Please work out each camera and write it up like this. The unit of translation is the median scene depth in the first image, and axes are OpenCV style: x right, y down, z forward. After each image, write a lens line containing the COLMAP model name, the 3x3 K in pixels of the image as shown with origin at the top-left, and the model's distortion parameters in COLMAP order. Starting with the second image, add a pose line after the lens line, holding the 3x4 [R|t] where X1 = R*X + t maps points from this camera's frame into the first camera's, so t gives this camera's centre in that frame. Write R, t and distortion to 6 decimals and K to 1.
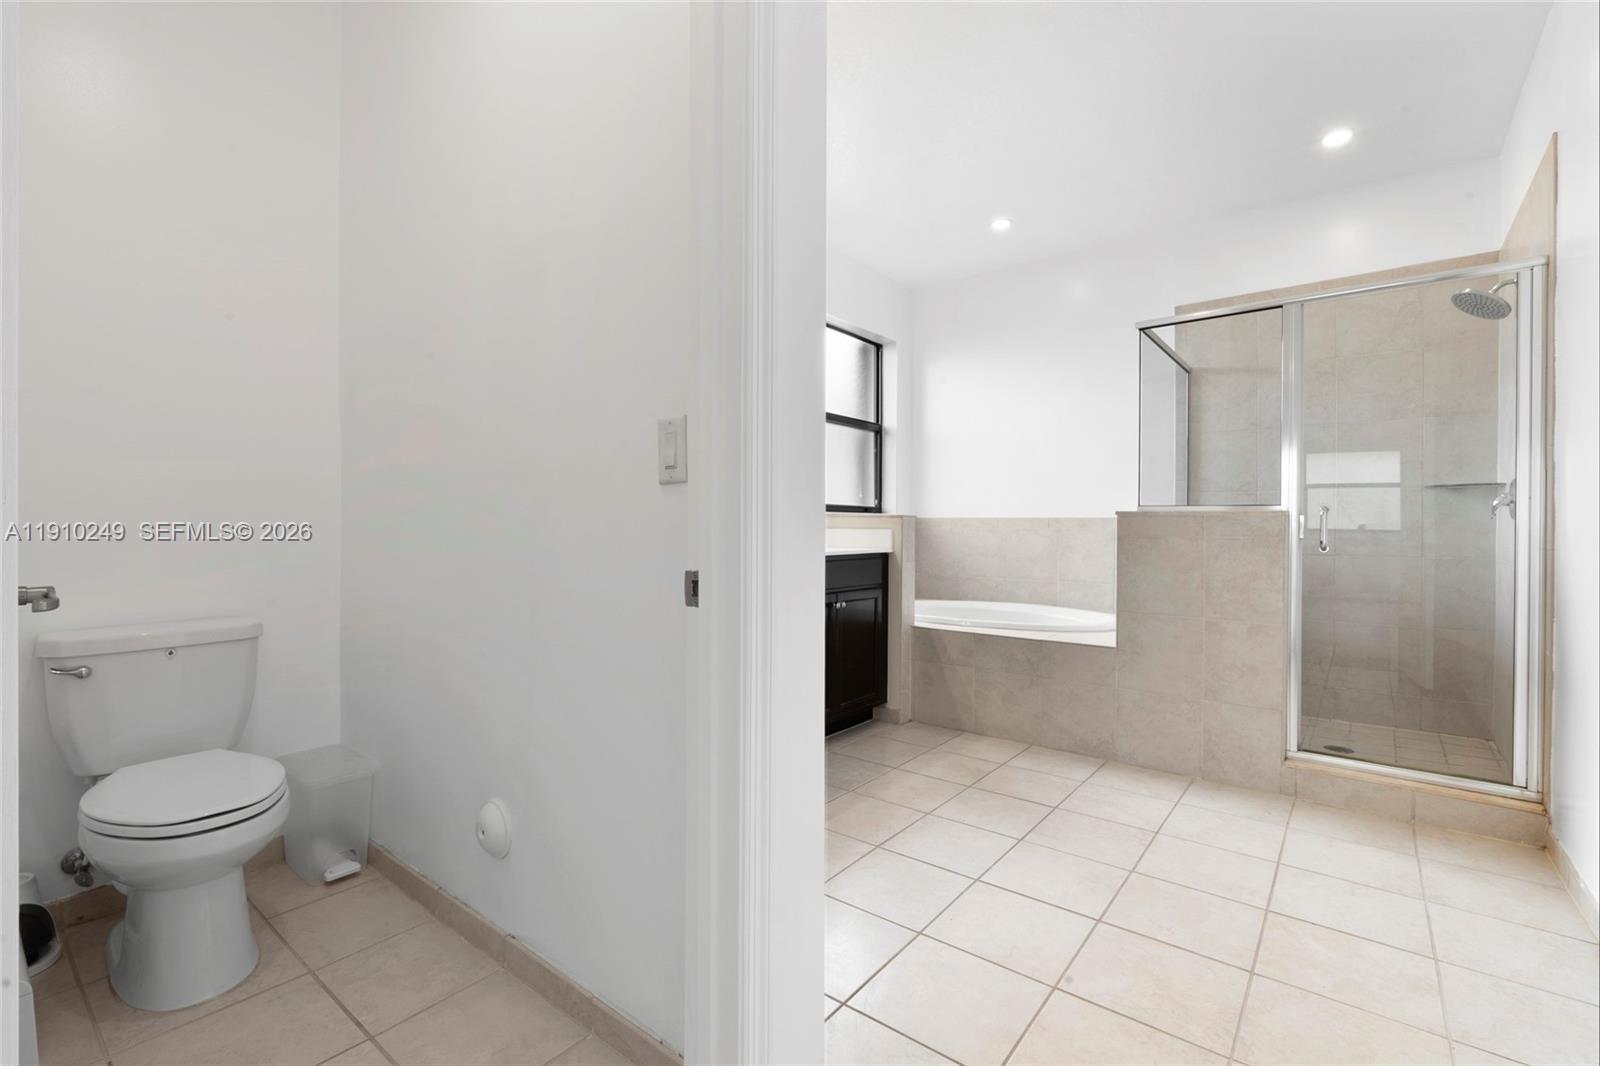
lens RADIAL K [[707.9, 0, 793.2], [0, 707.9, 531.5], [0, 0, 1]] dist [-0.003615, -0.000116]
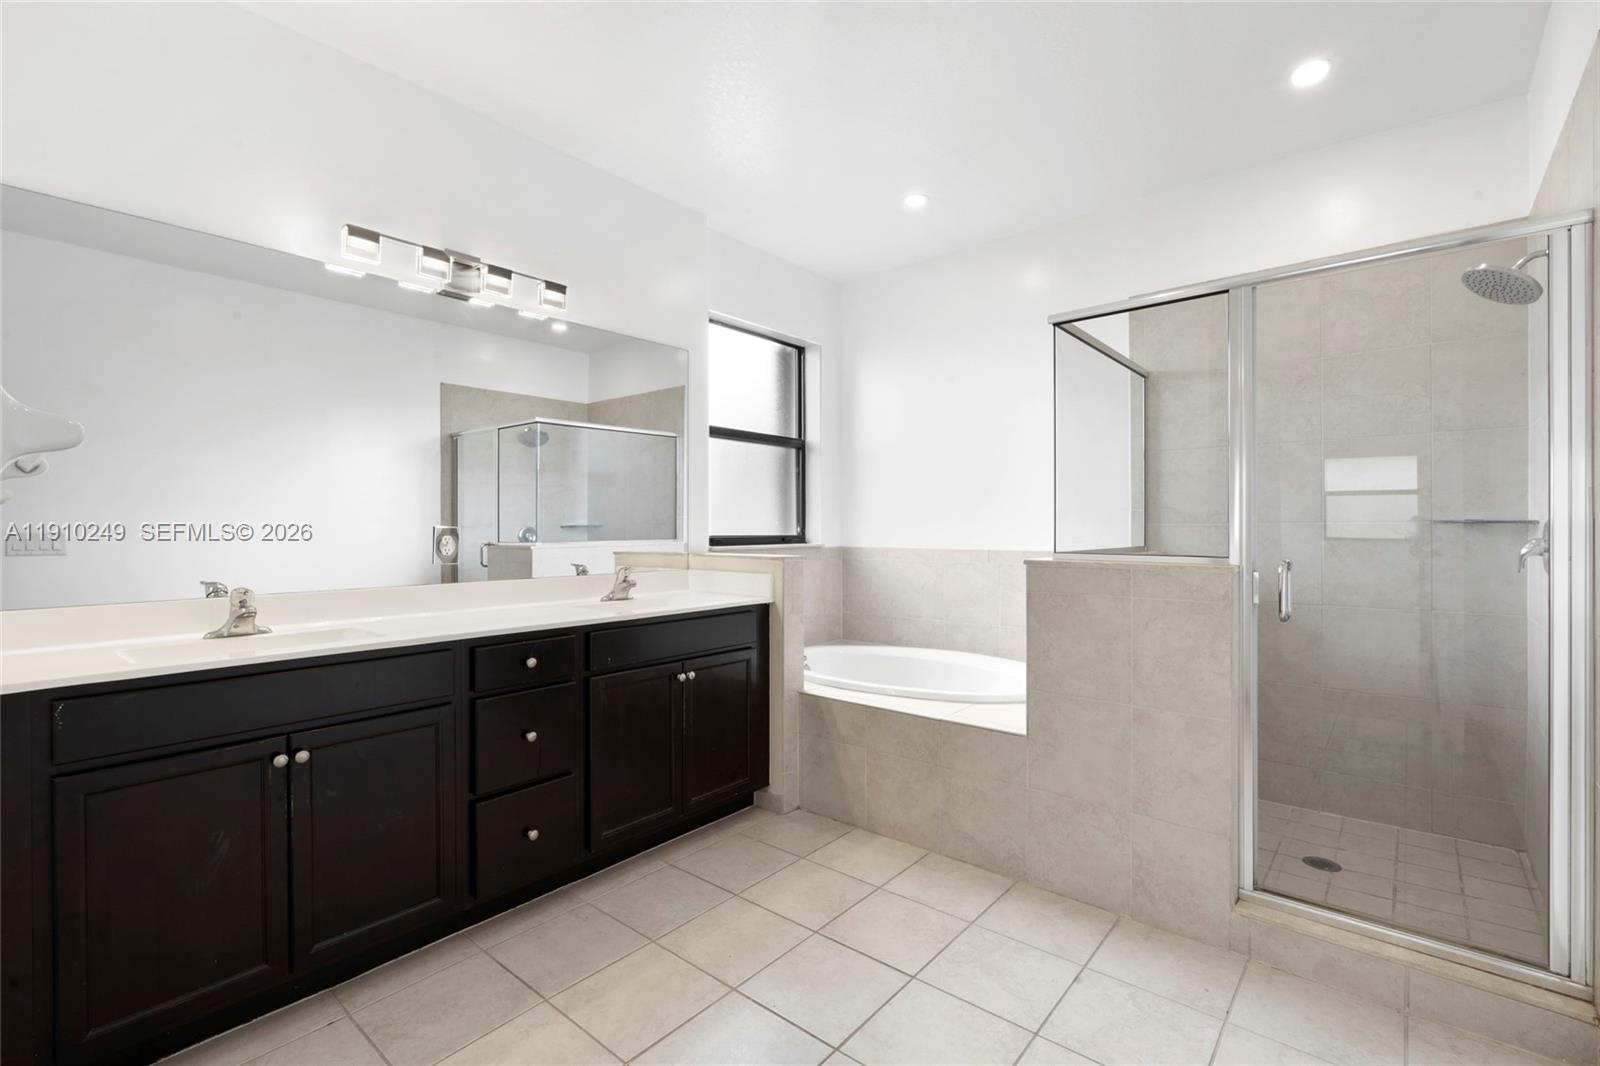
lens RADIAL K [[707.9, 0, 806.5], [0, 707.9, 531.2], [0, 0, 1]] dist [-0.003615, -0.000116]
pose [[0.999749, -0.007310, -0.021197, 0.223978], [0.007229, 0.999966, -0.003922, -0.055861], [0.021225, 0.003768, 0.999768, 0.210830]]
